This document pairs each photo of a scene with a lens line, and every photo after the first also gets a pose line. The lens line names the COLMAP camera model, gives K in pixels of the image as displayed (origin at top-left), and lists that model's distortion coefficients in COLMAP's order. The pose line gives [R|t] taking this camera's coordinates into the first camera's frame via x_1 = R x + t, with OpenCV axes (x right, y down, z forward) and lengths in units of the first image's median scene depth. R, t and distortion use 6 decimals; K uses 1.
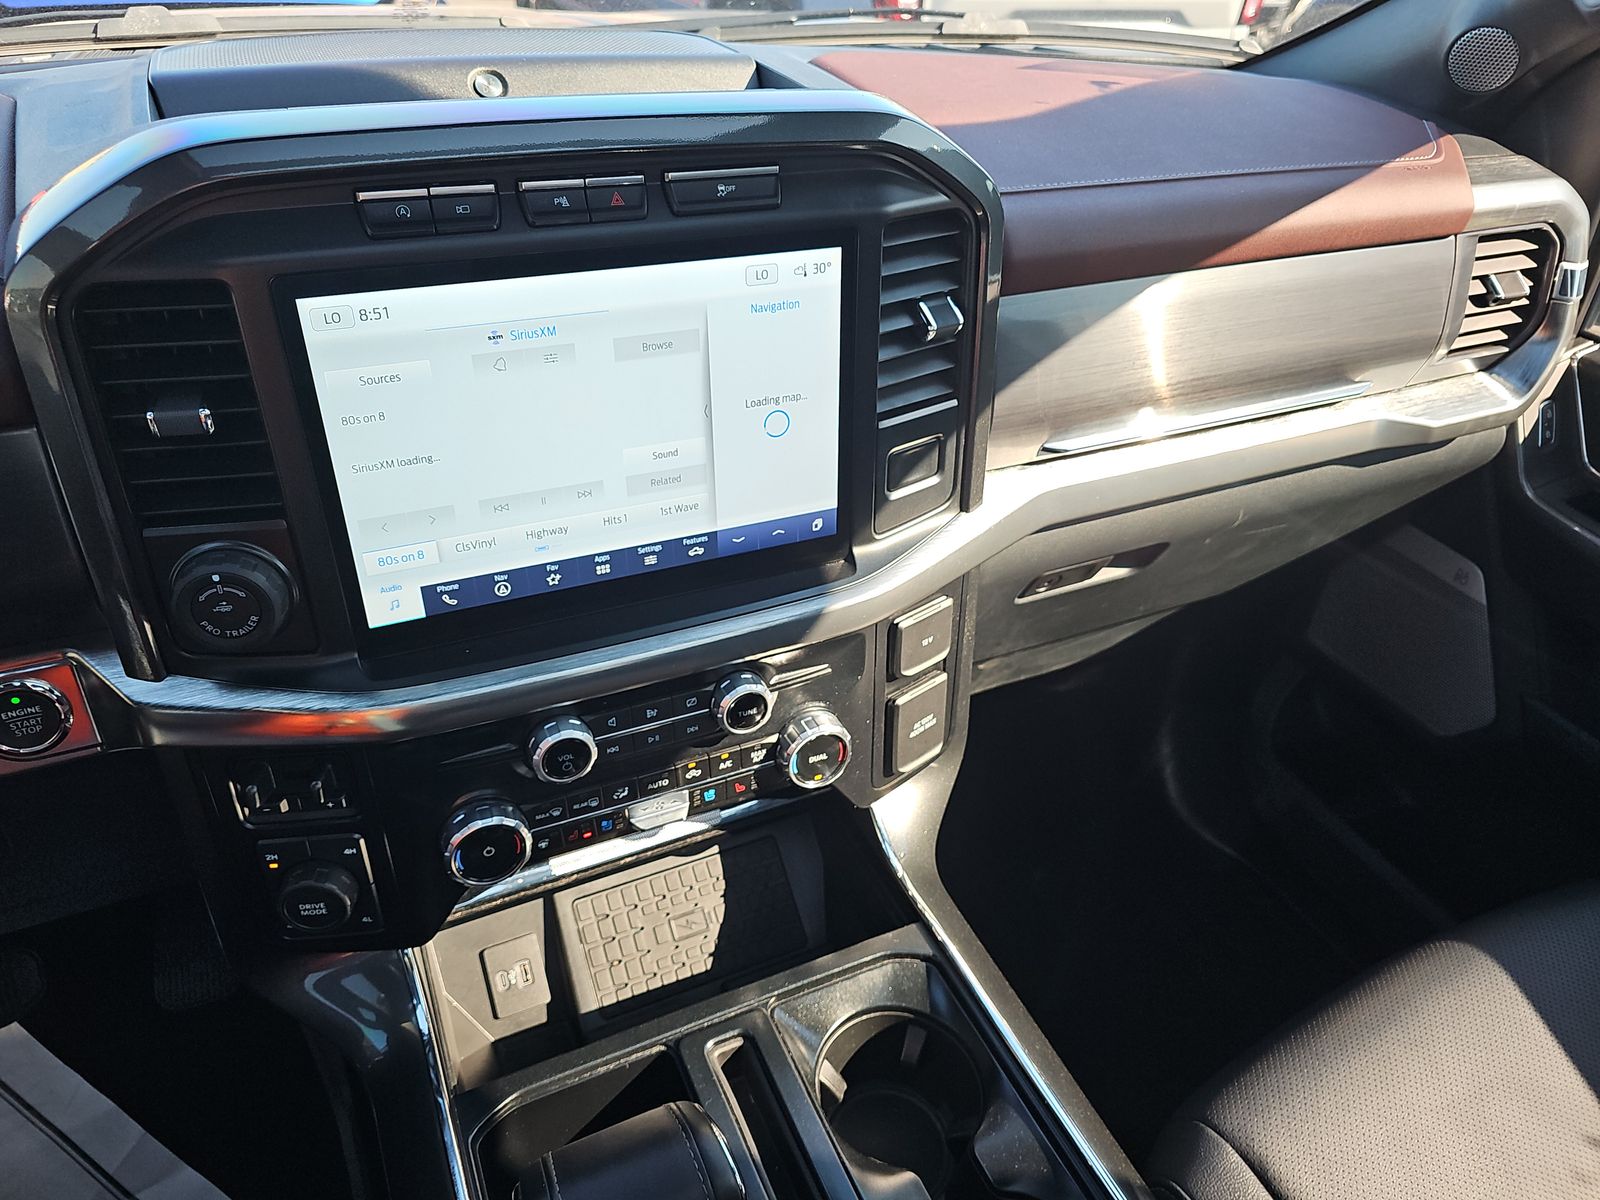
lens RADIAL K [[1074.8, 0, 797.6], [0, 1074.8, 598.4], [0, 0, 1]] dist [-0.007483, -0.000866]
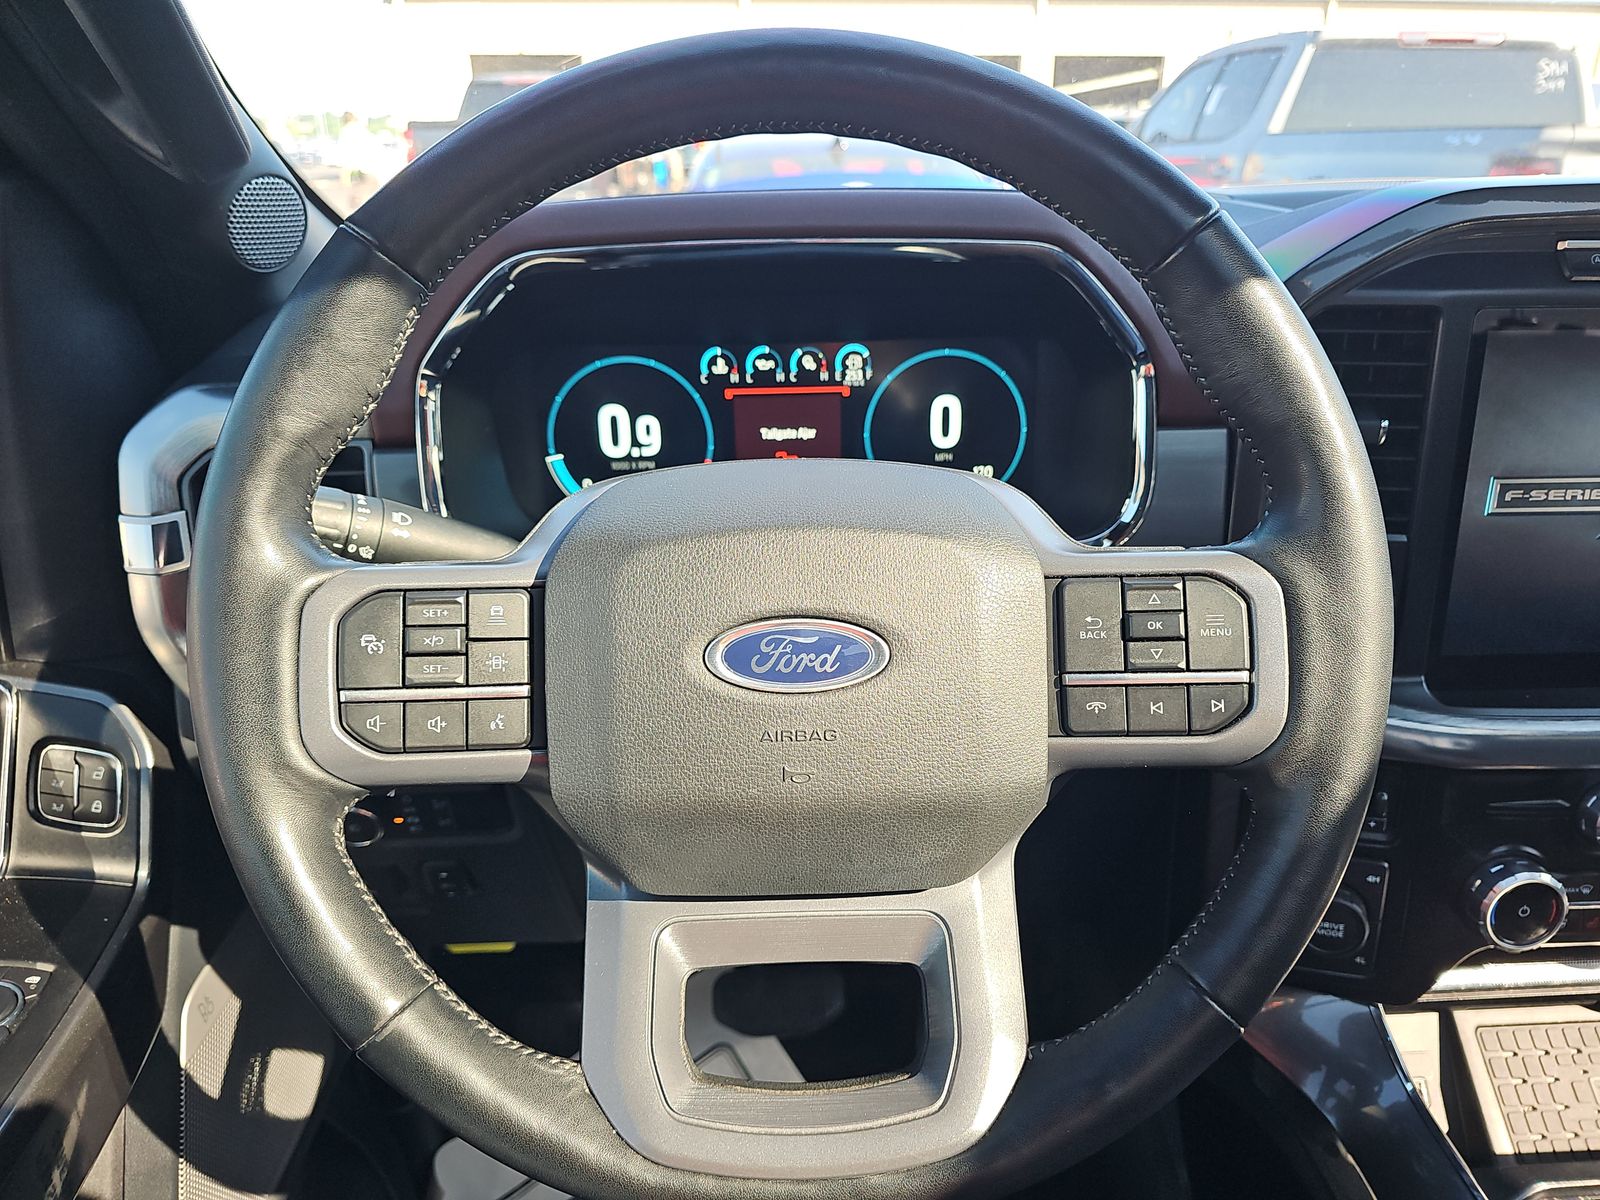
lens RADIAL K [[1074.8, 0, 798.1], [0, 1074.8, 597.1], [0, 0, 1]] dist [-0.007483, -0.000866]
pose [[0.914604, 0.096673, -0.392625, -0.425412], [-0.181694, 0.965705, -0.185473, 0.208187], [0.361230, 0.240972, 0.900803, -0.122411]]
